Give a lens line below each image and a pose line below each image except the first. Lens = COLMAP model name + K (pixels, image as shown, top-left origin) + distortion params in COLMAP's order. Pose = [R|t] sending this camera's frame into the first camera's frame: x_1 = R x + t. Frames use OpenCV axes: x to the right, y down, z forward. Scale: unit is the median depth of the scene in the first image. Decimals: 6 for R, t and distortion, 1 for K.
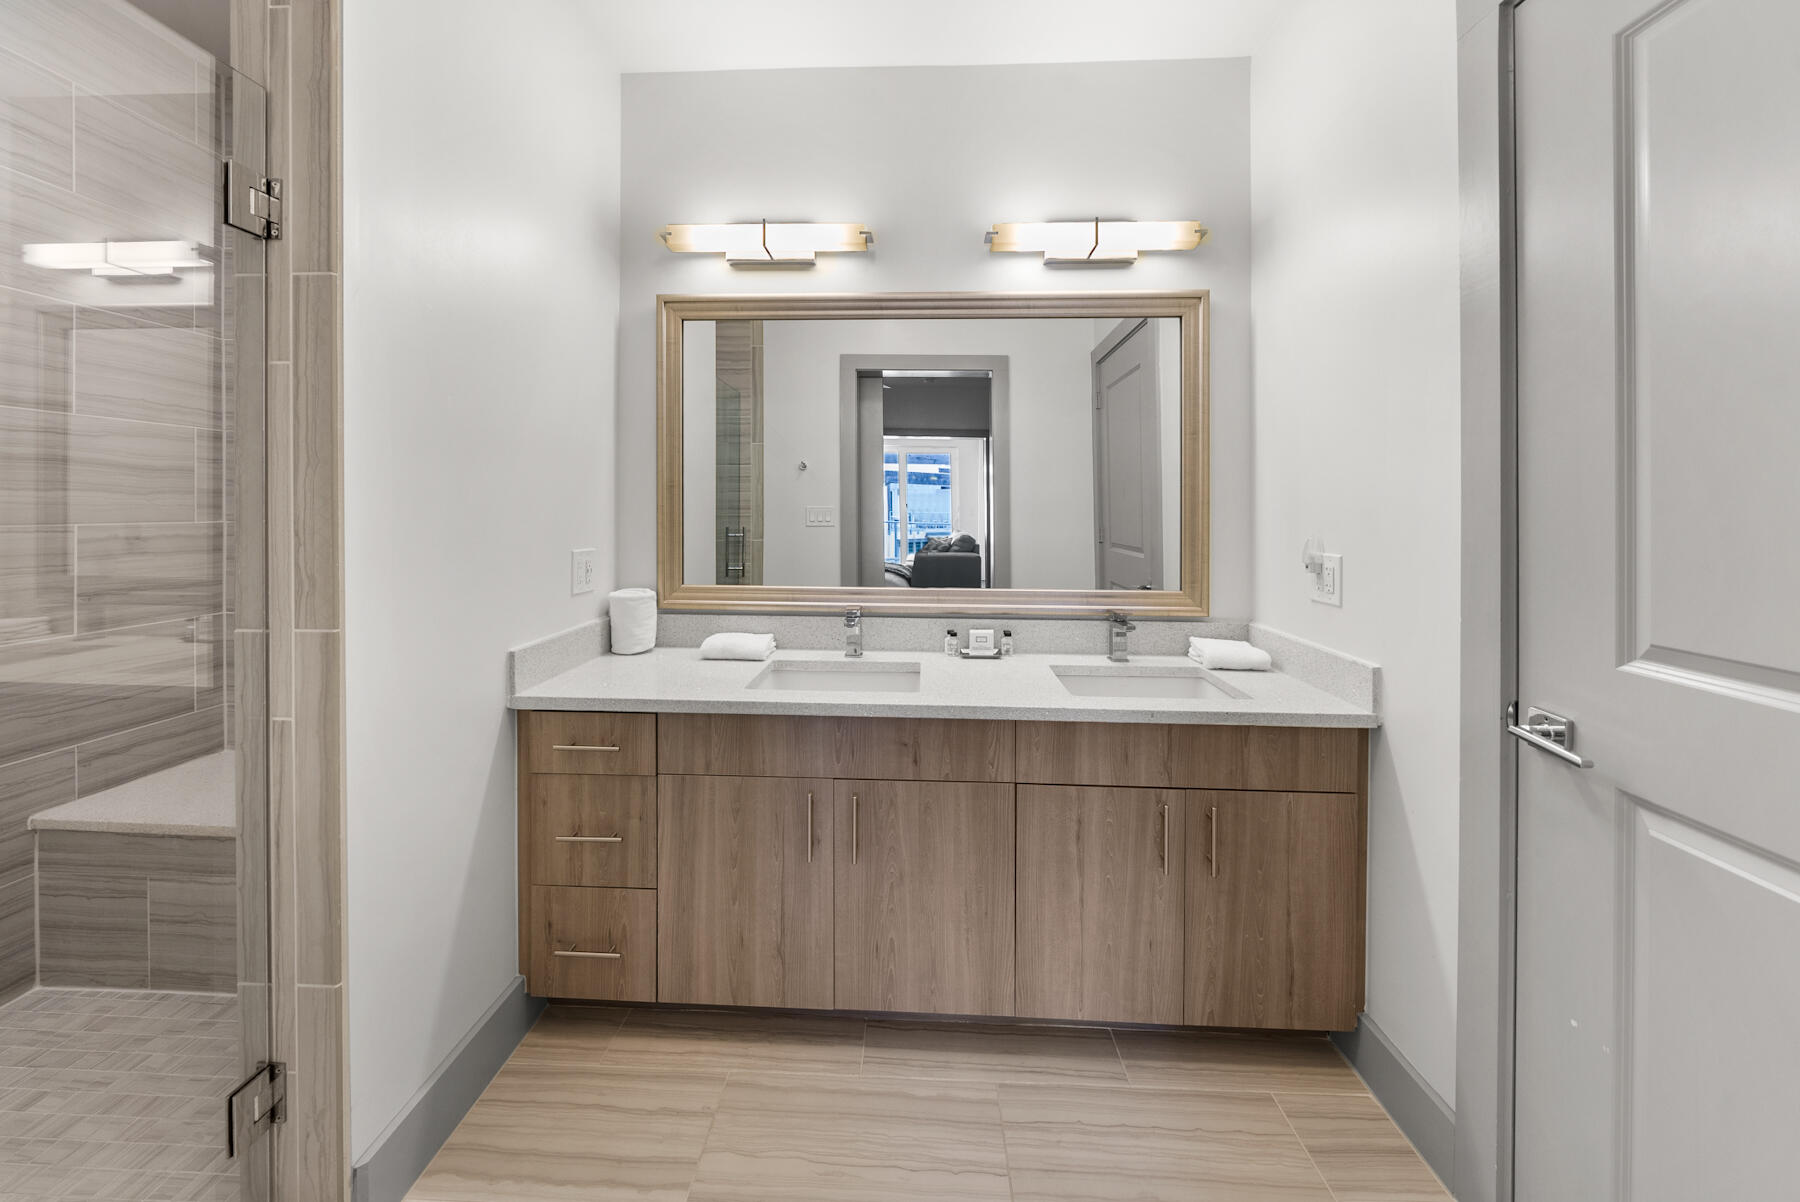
lens RADIAL K [[657.0, 0, 877.4], [0, 657.0, 530.9], [0, 0, 1]] dist [-0.009977, 0.000161]
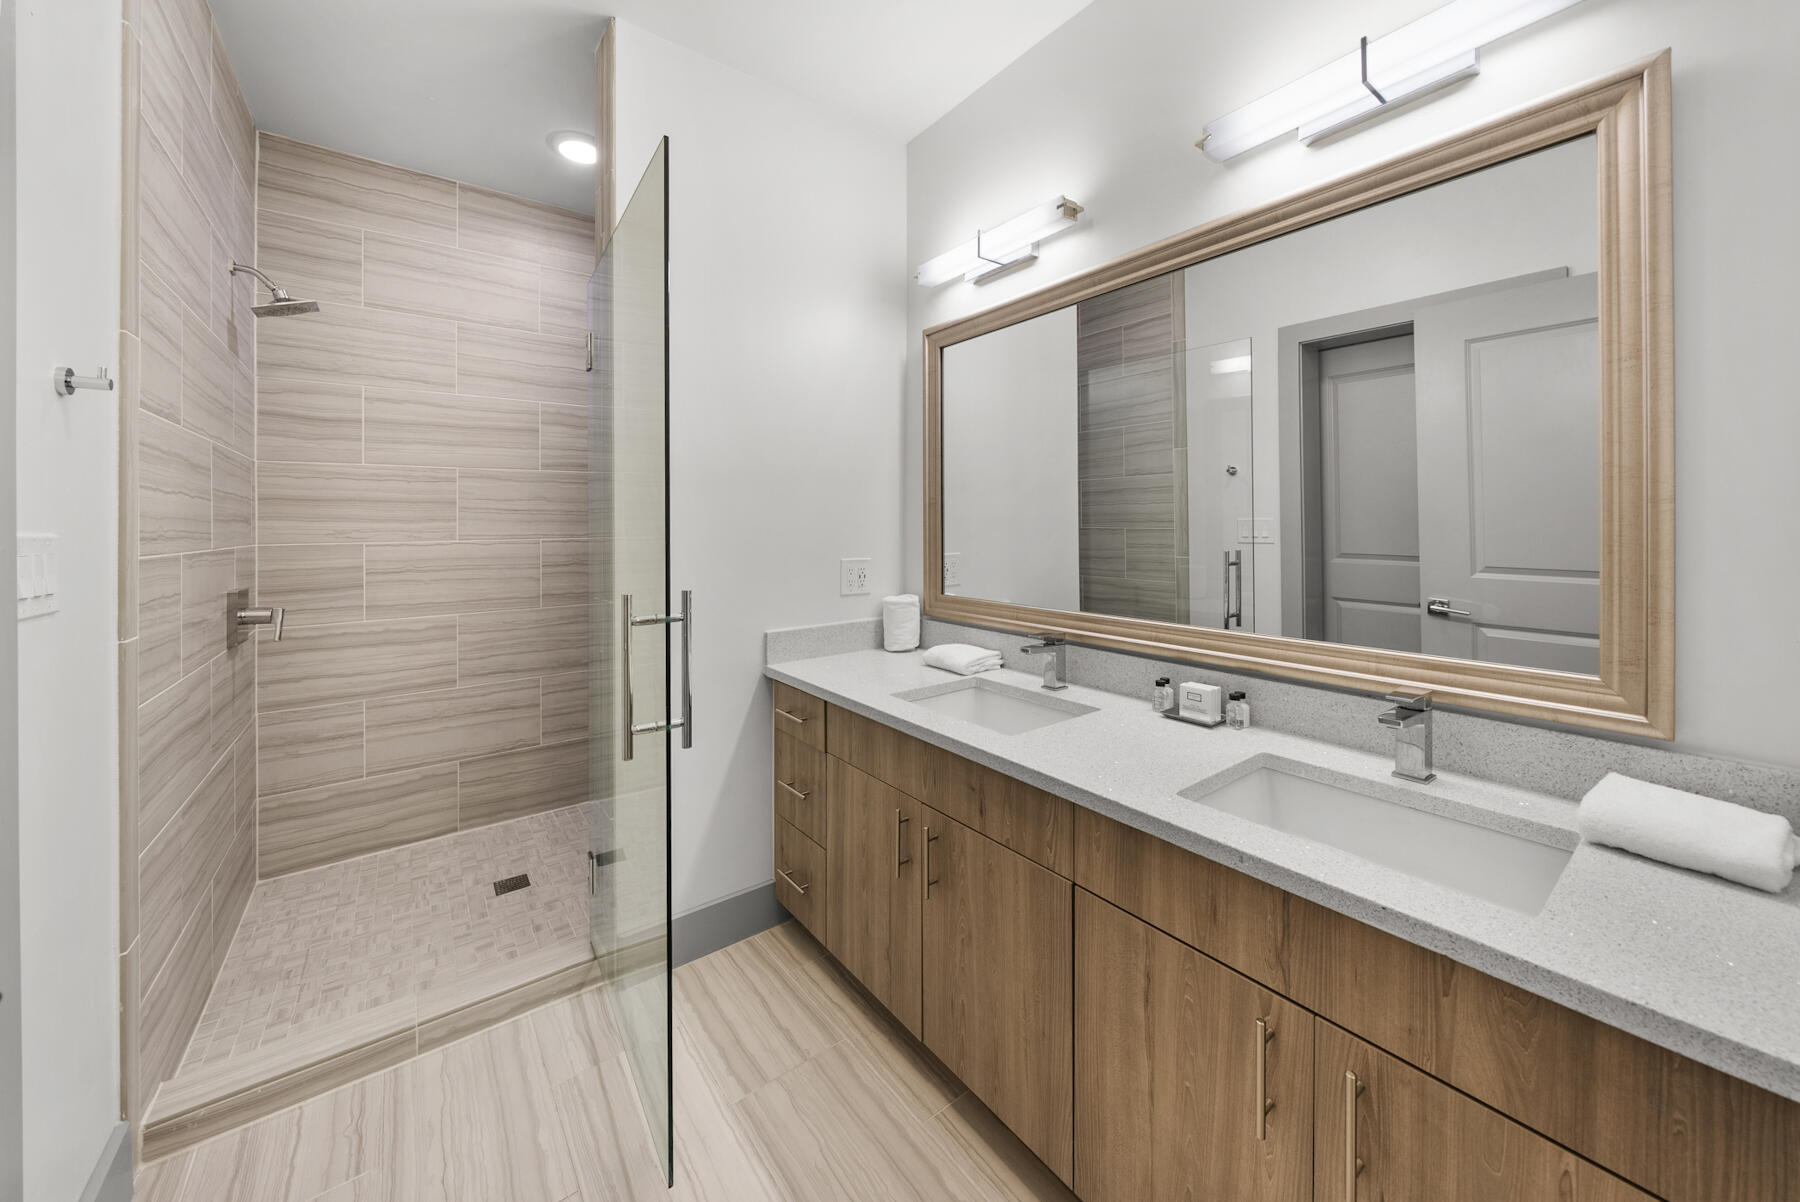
lens RADIAL K [[657.0, 0, 877.4], [0, 657.0, 530.9], [0, 0, 1]] dist [-0.009977, 0.000161]
pose [[0.625417, -0.004337, -0.780279, 0.648260], [-0.004258, 0.999951, -0.008972, -0.015159], [0.780279, 0.008934, 0.625367, 0.337922]]
